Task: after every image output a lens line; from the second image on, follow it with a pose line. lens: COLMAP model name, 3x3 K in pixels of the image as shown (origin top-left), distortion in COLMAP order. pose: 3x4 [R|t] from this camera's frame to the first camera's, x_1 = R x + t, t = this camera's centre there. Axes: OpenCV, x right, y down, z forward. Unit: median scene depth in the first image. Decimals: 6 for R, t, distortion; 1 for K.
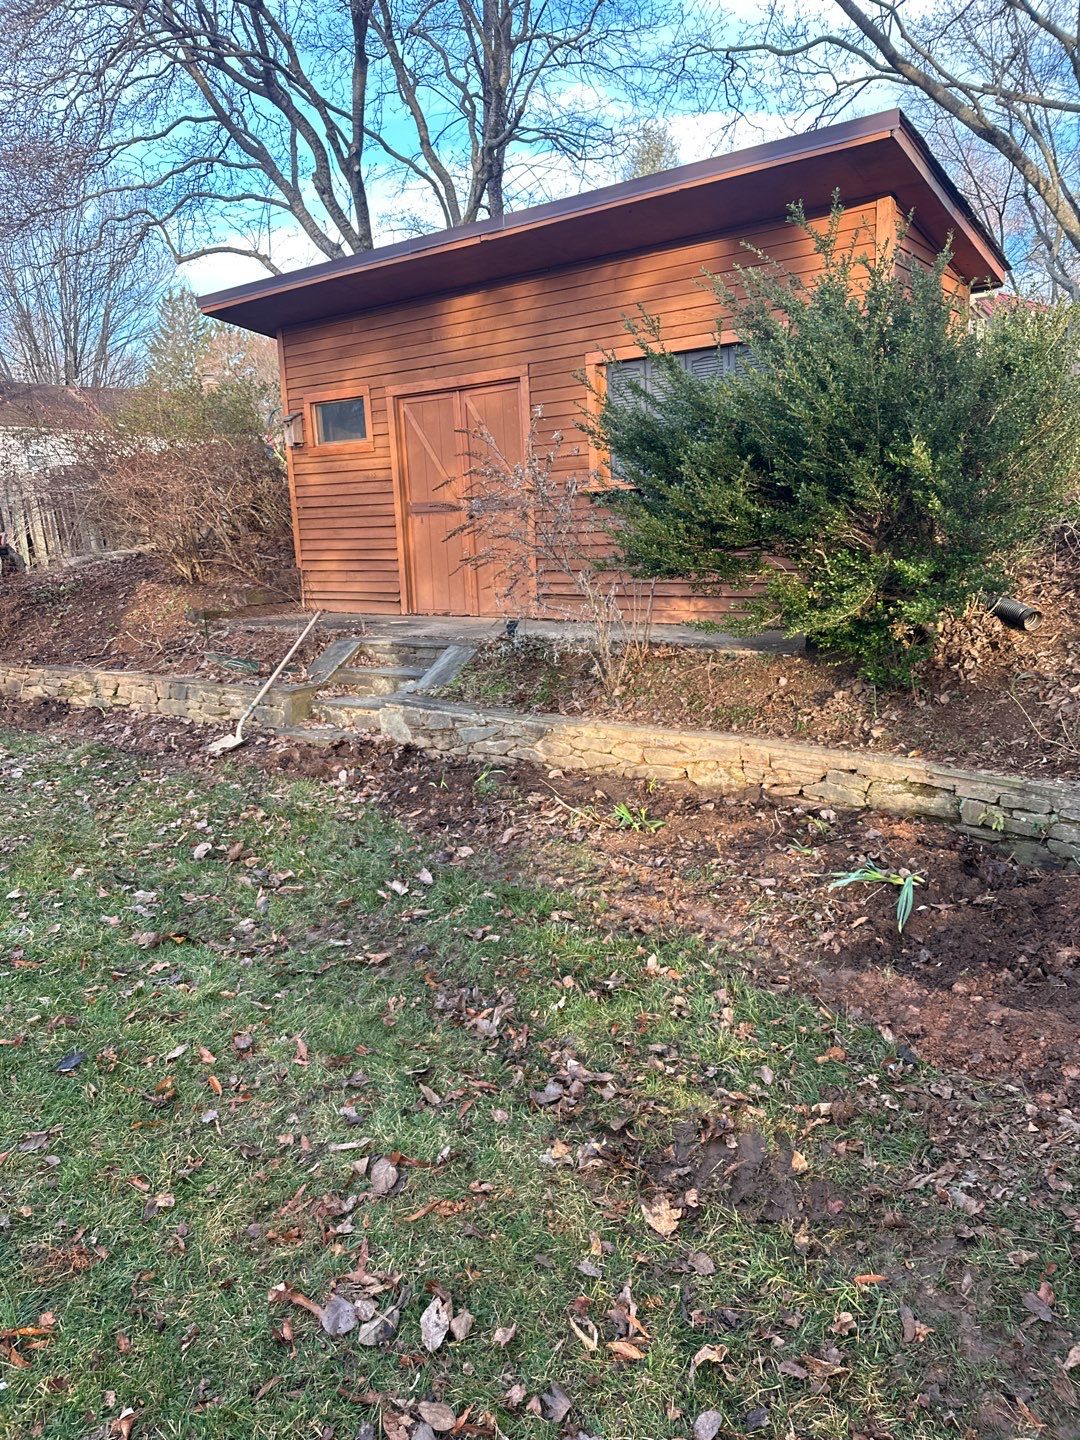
lens RADIAL K [[1026.4, 0, 521.1], [0, 1026.4, 712.0], [0, 0, 1]] dist [0.061128, -0.067920]
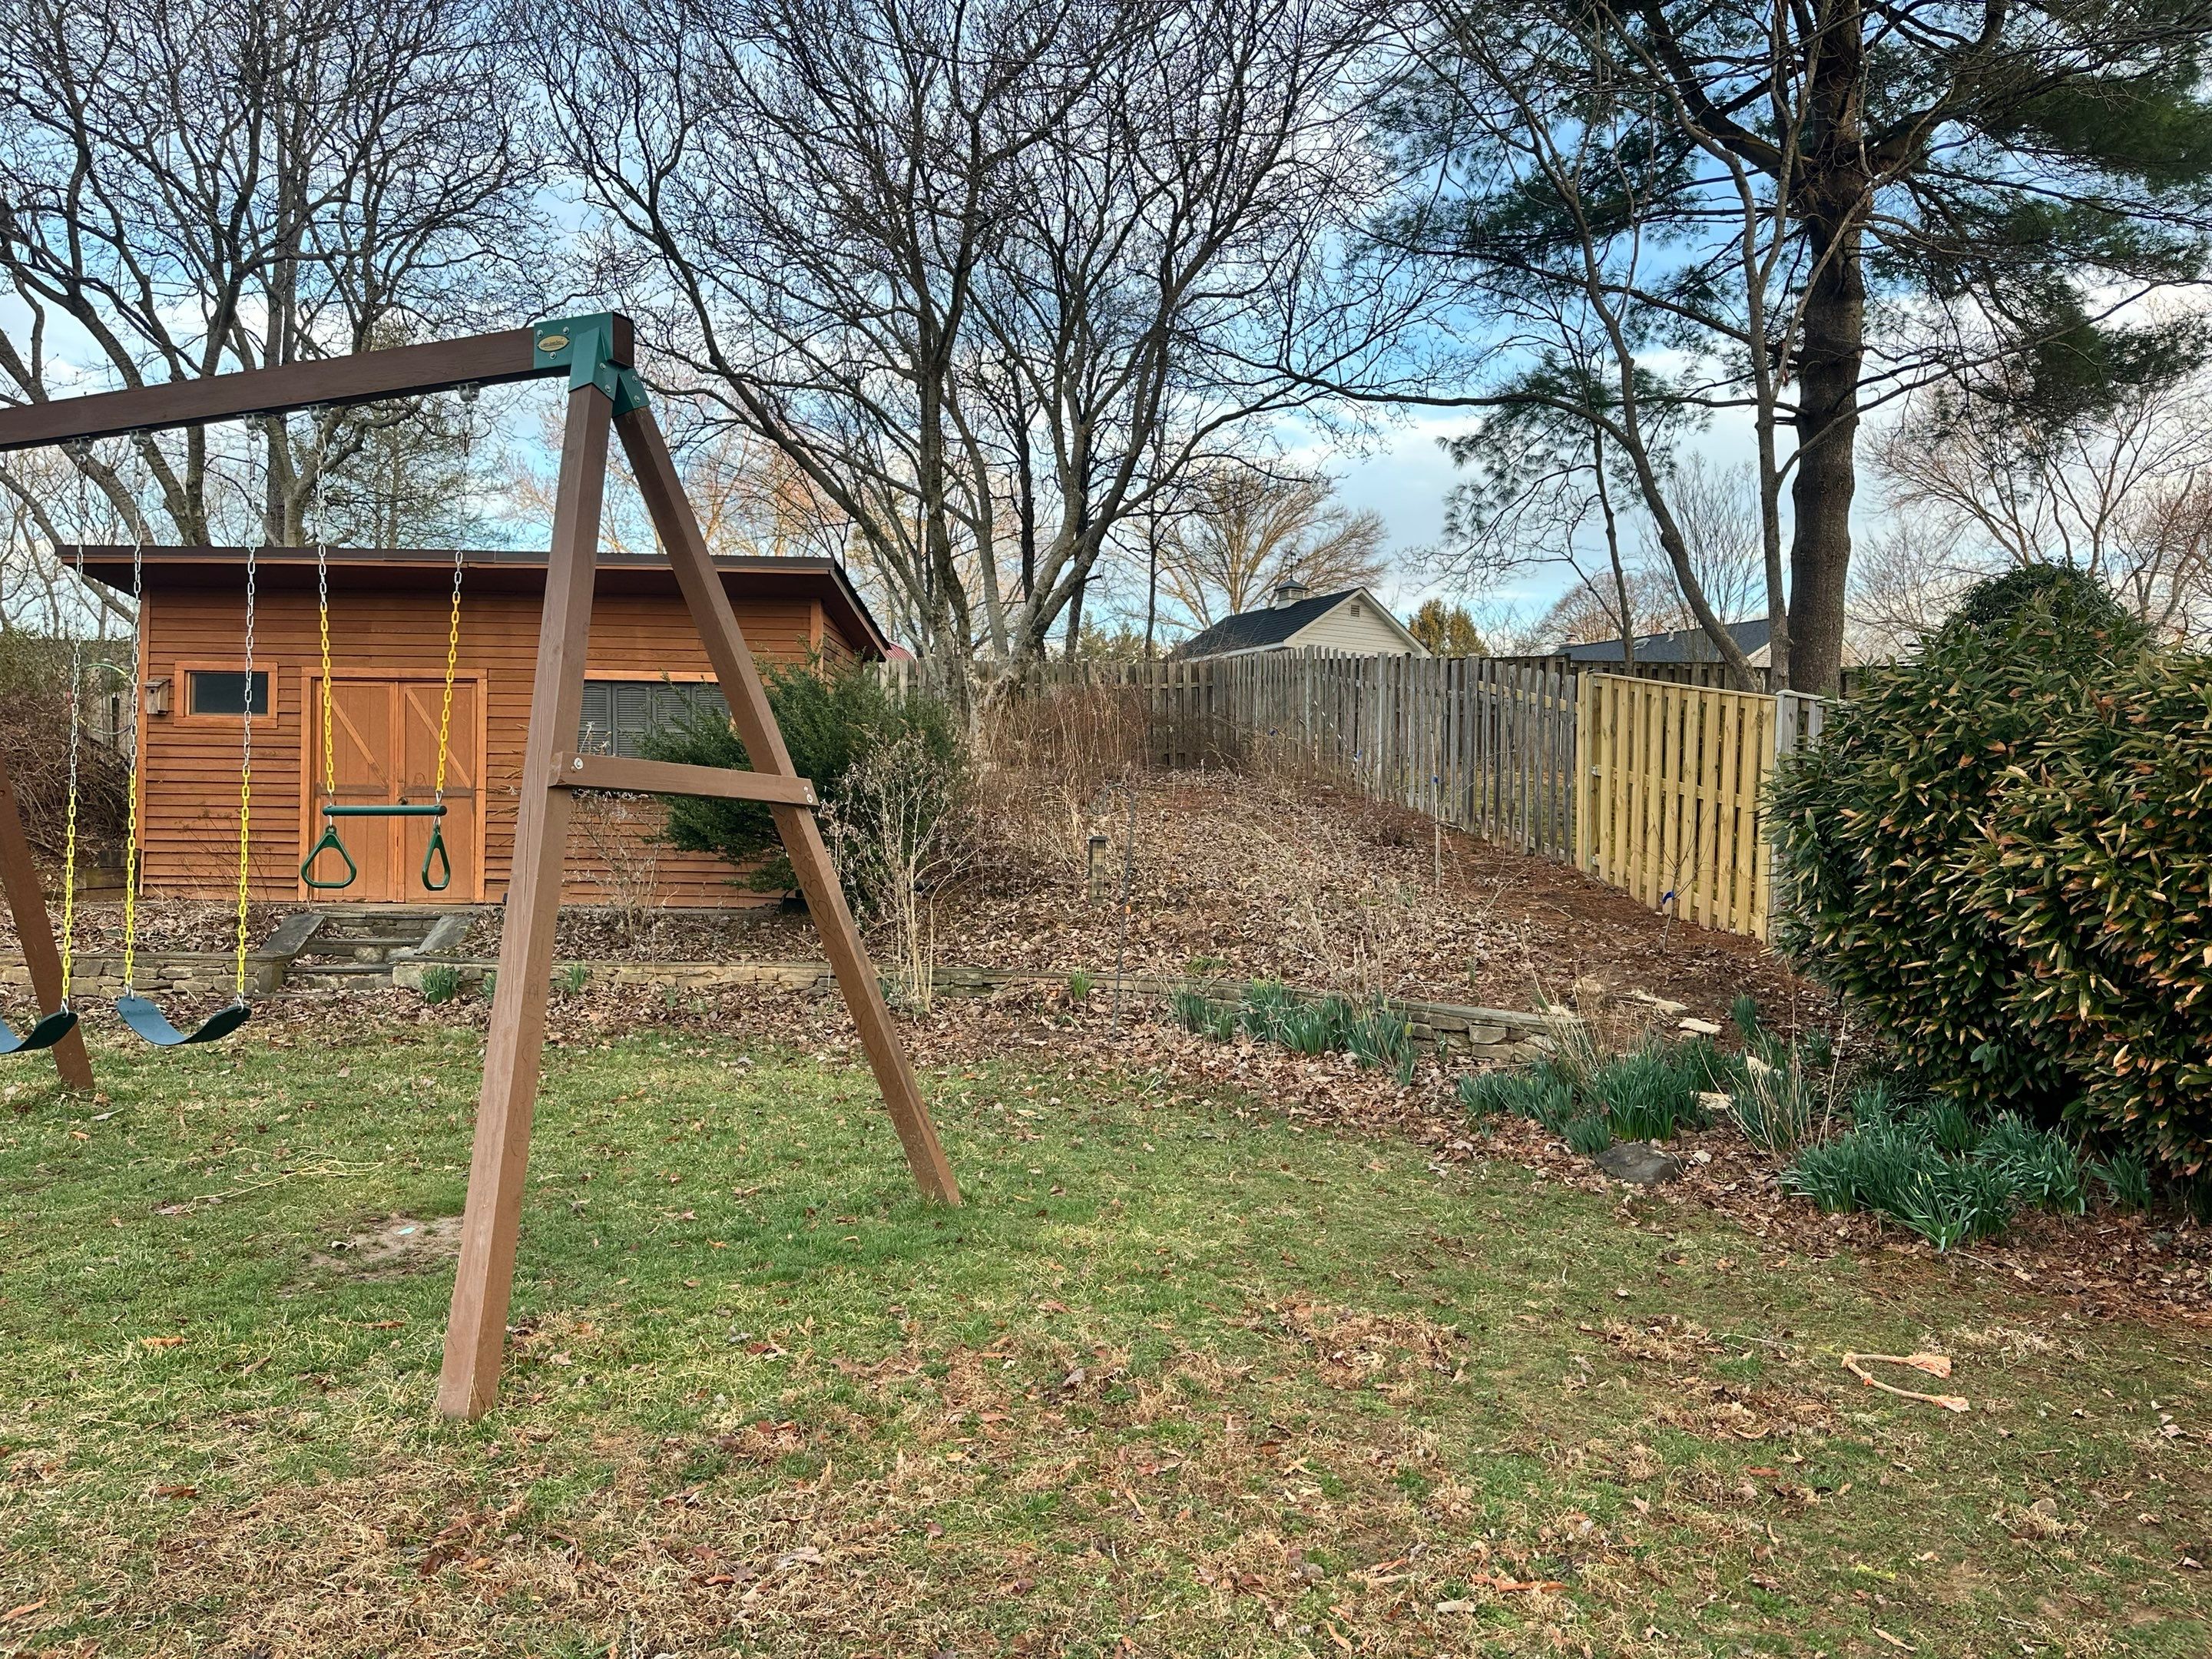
lens RADIAL K [[1558.0, 0, 1151.2], [0, 1558.0, 868.4], [0, 0, 1]] dist [0.044690, -0.048626]
pose [[0.797937, 0.041210, 0.601330, -0.381748], [0.064367, 0.986129, -0.152994, 0.152688], [-0.599294, 0.160785, 0.784216, -0.619599]]
